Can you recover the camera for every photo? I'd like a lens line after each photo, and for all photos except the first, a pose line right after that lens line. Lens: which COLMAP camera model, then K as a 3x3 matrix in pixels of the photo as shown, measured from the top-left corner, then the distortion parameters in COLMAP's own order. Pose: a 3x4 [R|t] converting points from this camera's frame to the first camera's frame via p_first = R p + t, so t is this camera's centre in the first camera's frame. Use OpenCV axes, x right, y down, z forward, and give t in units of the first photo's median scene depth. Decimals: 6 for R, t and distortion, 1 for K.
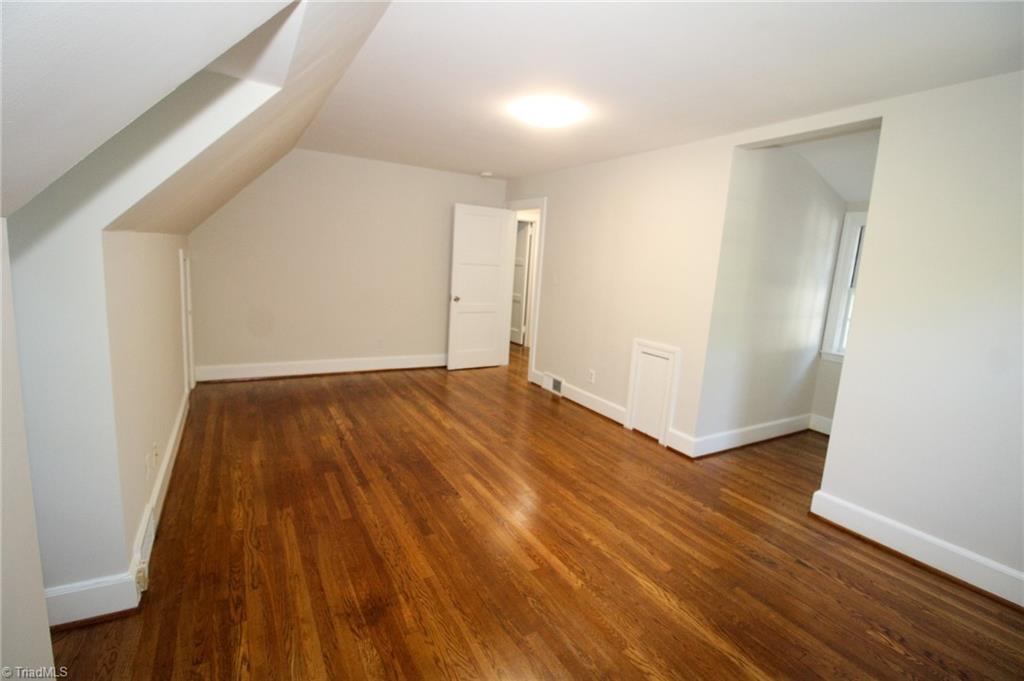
lens RADIAL K [[470.6, 0, 512.0], [0, 470.6, 340.5], [0, 0, 1]] dist [-0.002529, -0.000576]
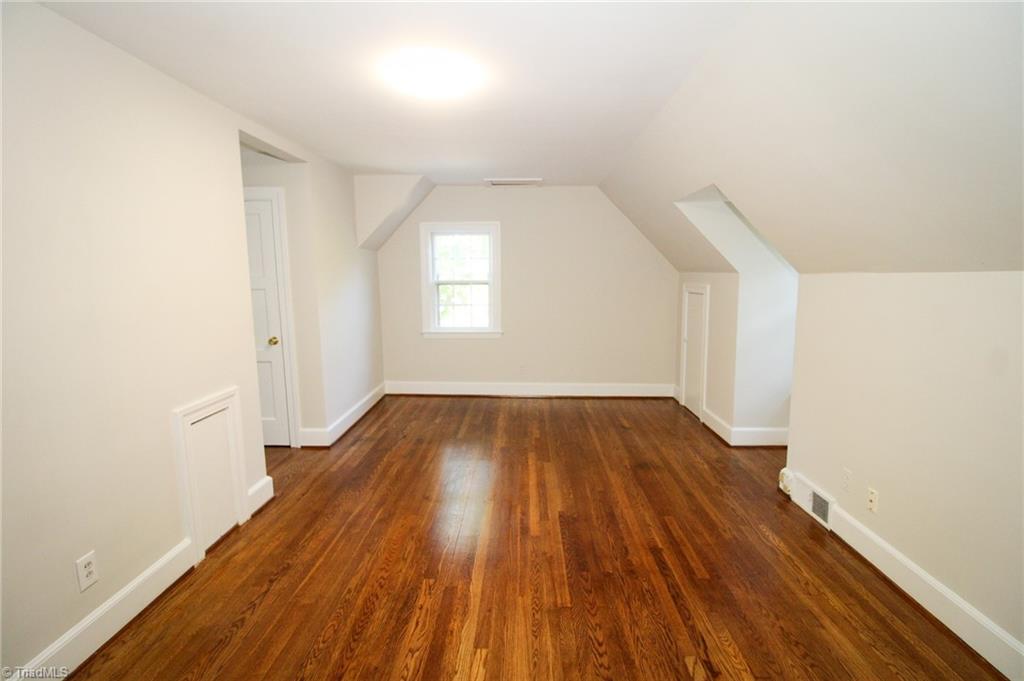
lens RADIAL K [[470.6, 0, 512.0], [0, 470.6, 340.5], [0, 0, 1]] dist [-0.002529, -0.000576]
pose [[-0.849666, -0.132687, 0.510354, -0.484268], [0.040068, 0.948782, 0.313381, -0.339568], [-0.525797, 0.286718, -0.800831, 1.732251]]
